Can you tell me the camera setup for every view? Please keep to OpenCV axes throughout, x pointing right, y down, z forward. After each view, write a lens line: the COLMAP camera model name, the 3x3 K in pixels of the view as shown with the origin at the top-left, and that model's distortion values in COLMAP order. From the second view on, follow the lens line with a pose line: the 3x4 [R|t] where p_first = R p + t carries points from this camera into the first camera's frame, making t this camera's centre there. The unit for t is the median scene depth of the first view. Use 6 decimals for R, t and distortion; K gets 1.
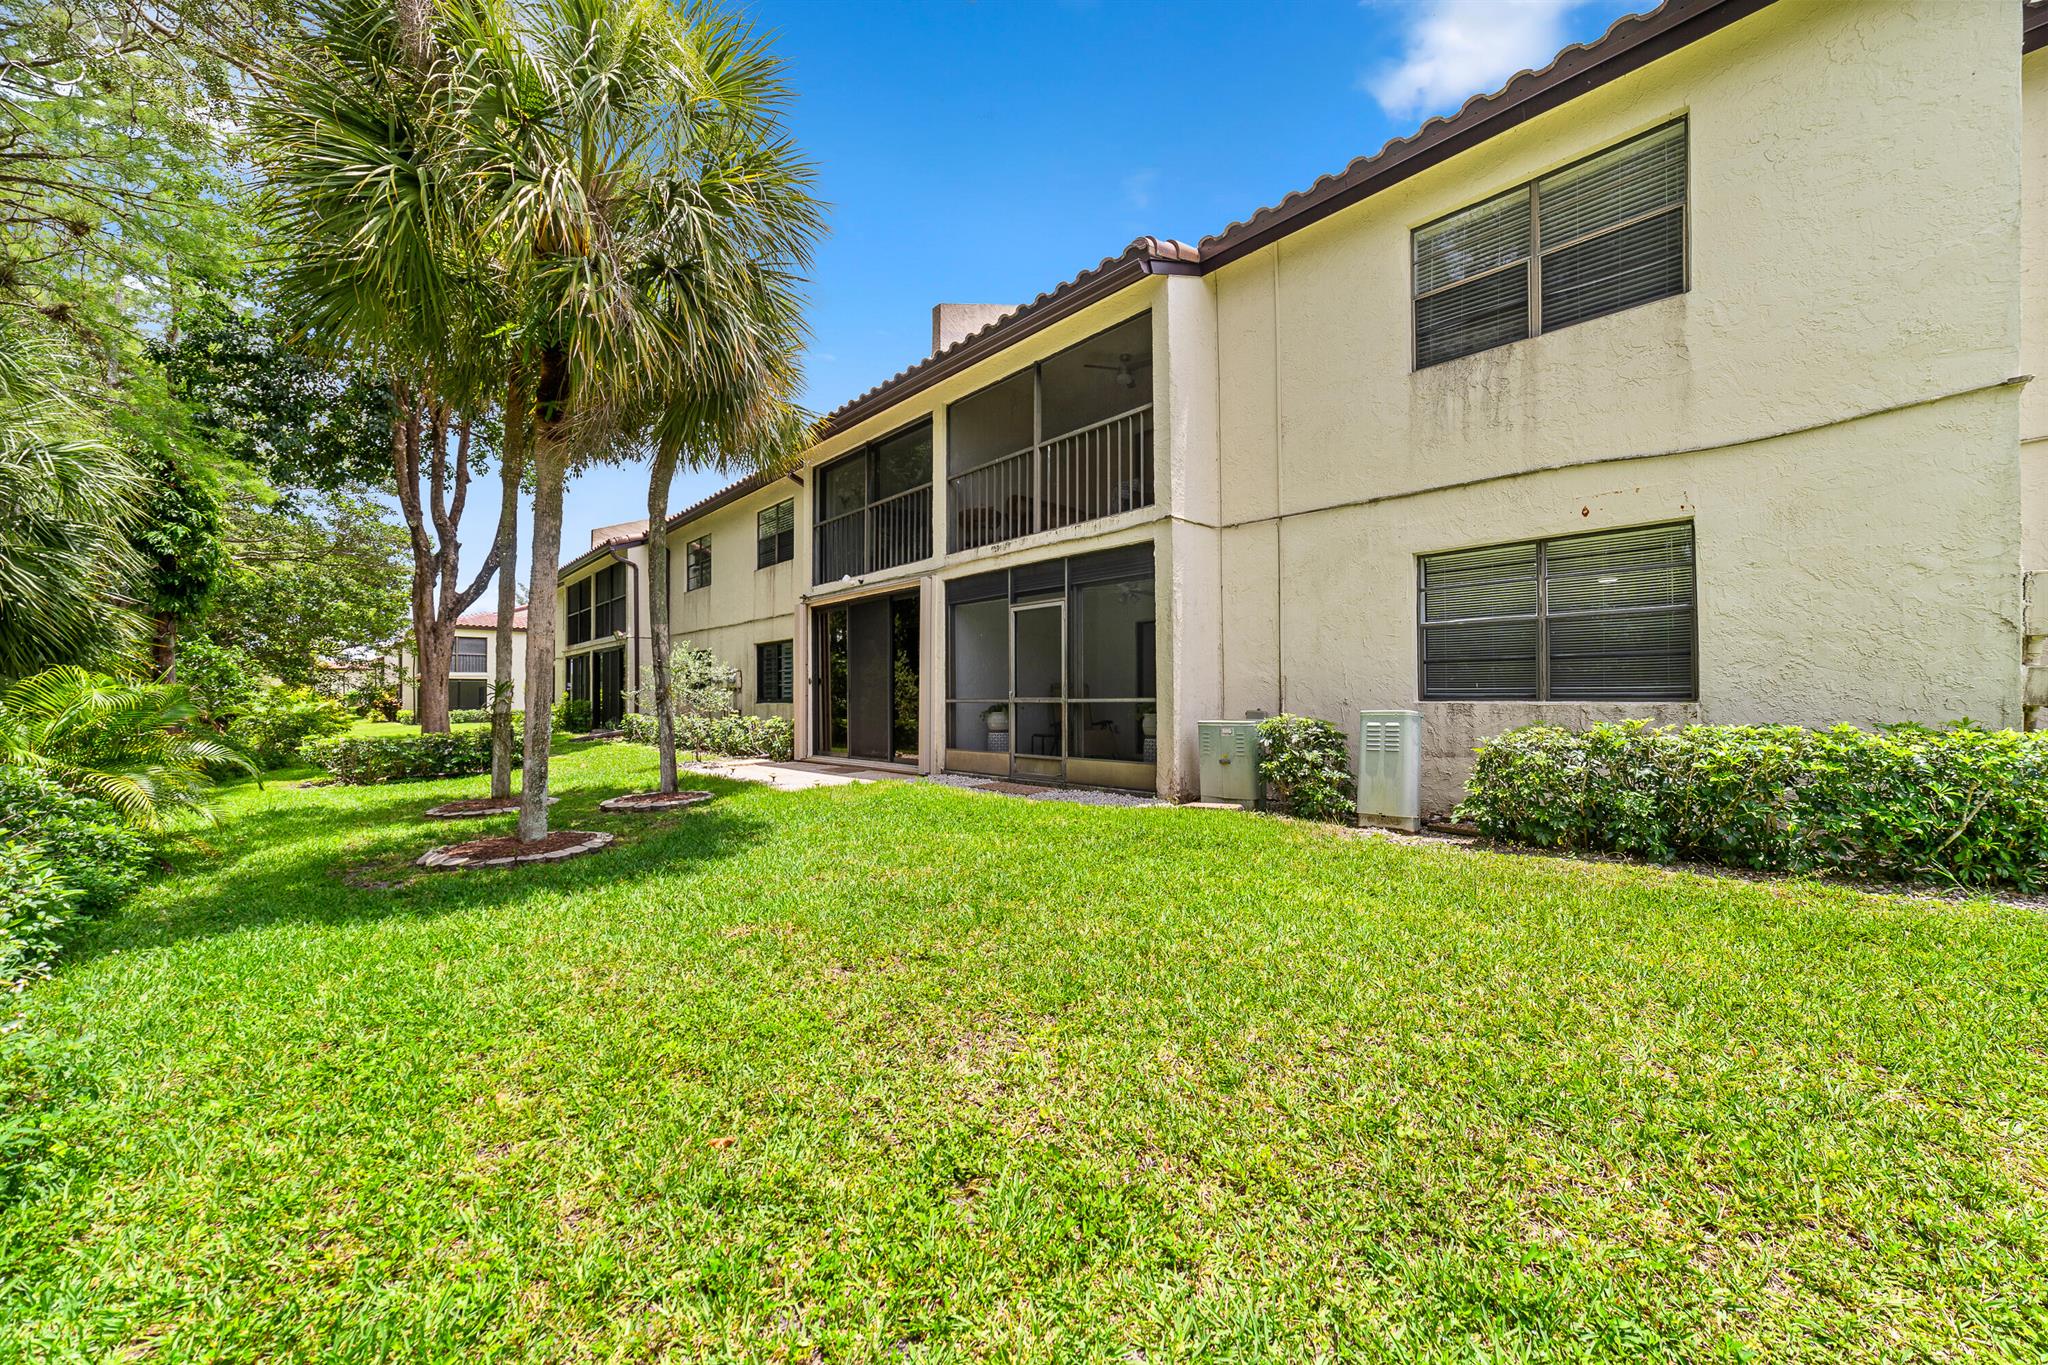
lens RADIAL K [[792.9, 0, 1026.9], [0, 792.9, 692.7], [0, 0, 1]] dist [-0.026837, 0.008031]
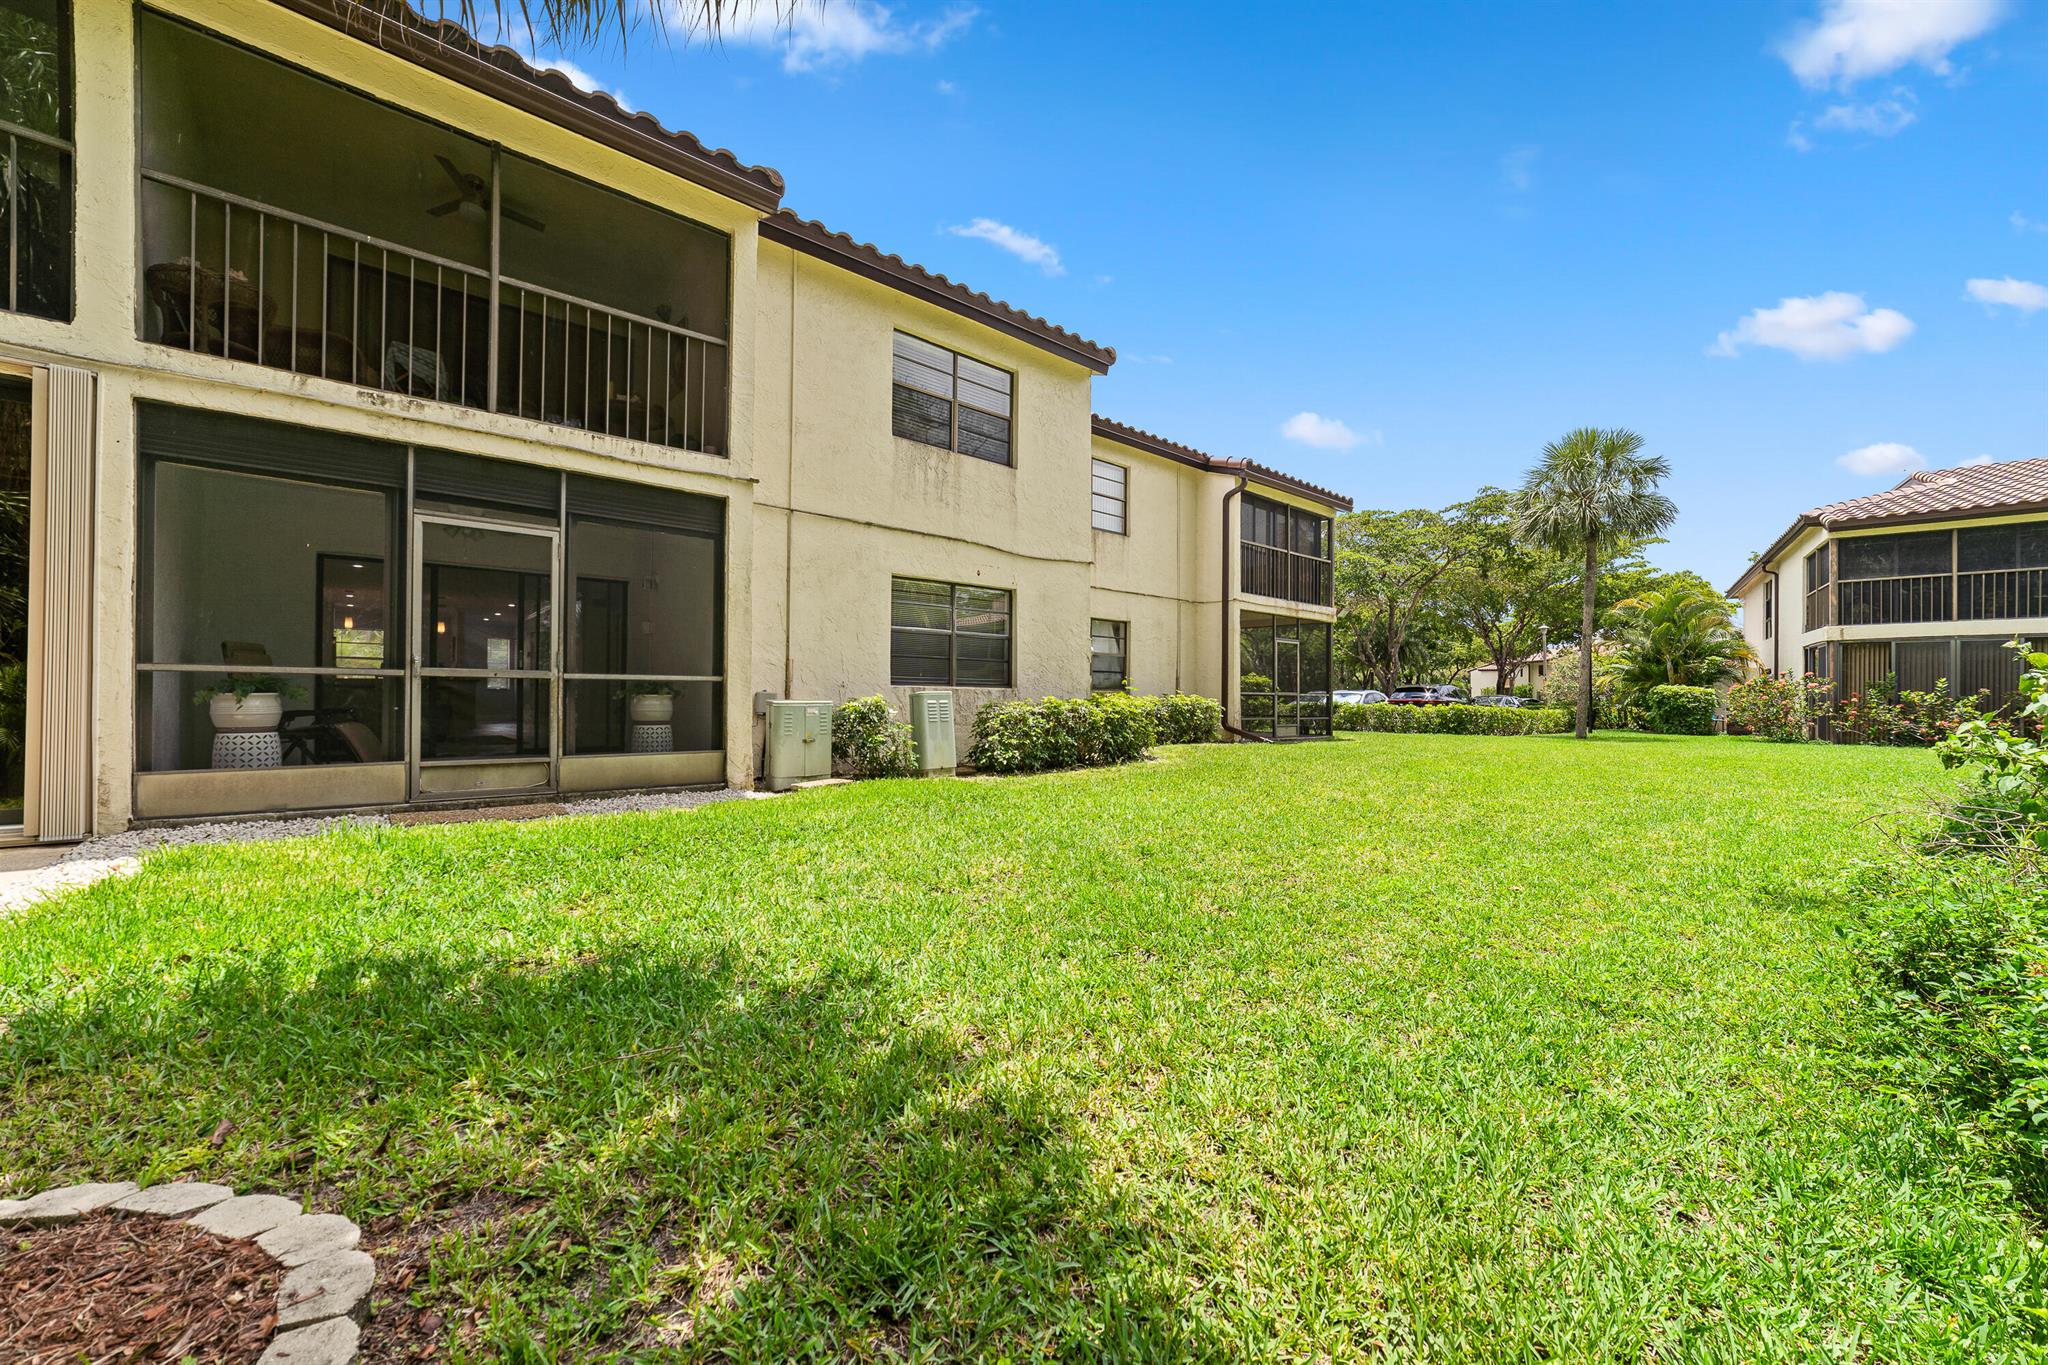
lens RADIAL K [[792.9, 0, 1026.9], [0, 792.9, 692.7], [0, 0, 1]] dist [-0.026837, 0.008031]
pose [[0.006751, 0.004878, 0.999965, -0.712836], [-0.022928, 0.999726, -0.004722, 0.020679], [-0.999714, -0.022895, 0.006861, 0.648622]]
